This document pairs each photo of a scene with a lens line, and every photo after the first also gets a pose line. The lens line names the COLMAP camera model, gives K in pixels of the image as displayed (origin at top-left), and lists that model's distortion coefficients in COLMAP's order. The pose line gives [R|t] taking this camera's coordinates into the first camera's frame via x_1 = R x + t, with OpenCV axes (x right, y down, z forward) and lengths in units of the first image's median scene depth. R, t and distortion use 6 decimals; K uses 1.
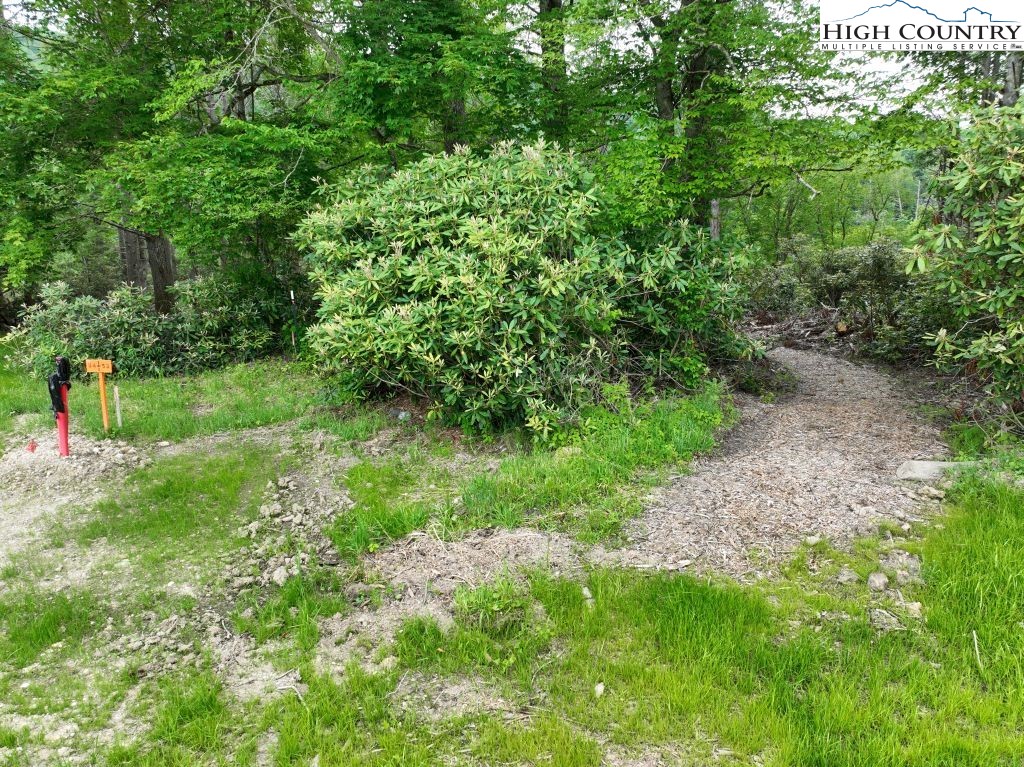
lens RADIAL K [[717.1, 0, 515.3], [0, 717.1, 383.7], [0, 0, 1]] dist [-0.002858, 0.019666]
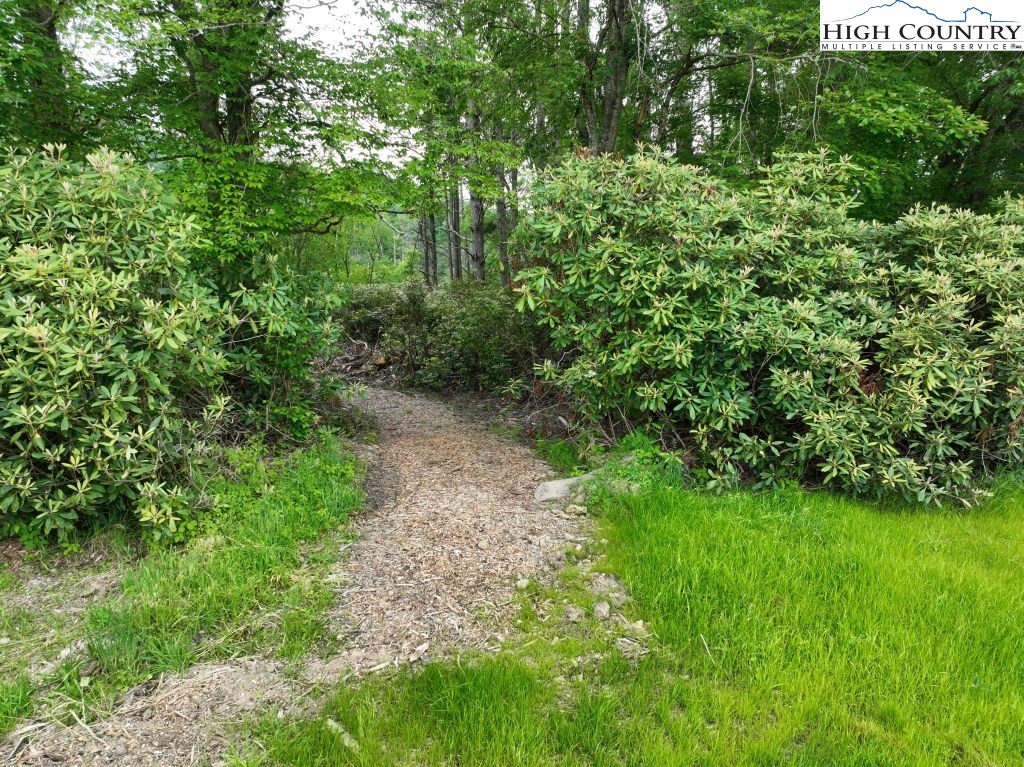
lens RADIAL K [[717.1, 0, 515.3], [0, 717.1, 383.7], [0, 0, 1]] dist [-0.002858, 0.019666]
pose [[0.785120, -0.081664, 0.613937, -0.131363], [0.111908, 0.993658, -0.010937, -0.033468], [-0.609150, 0.077291, 0.789280, 0.156152]]
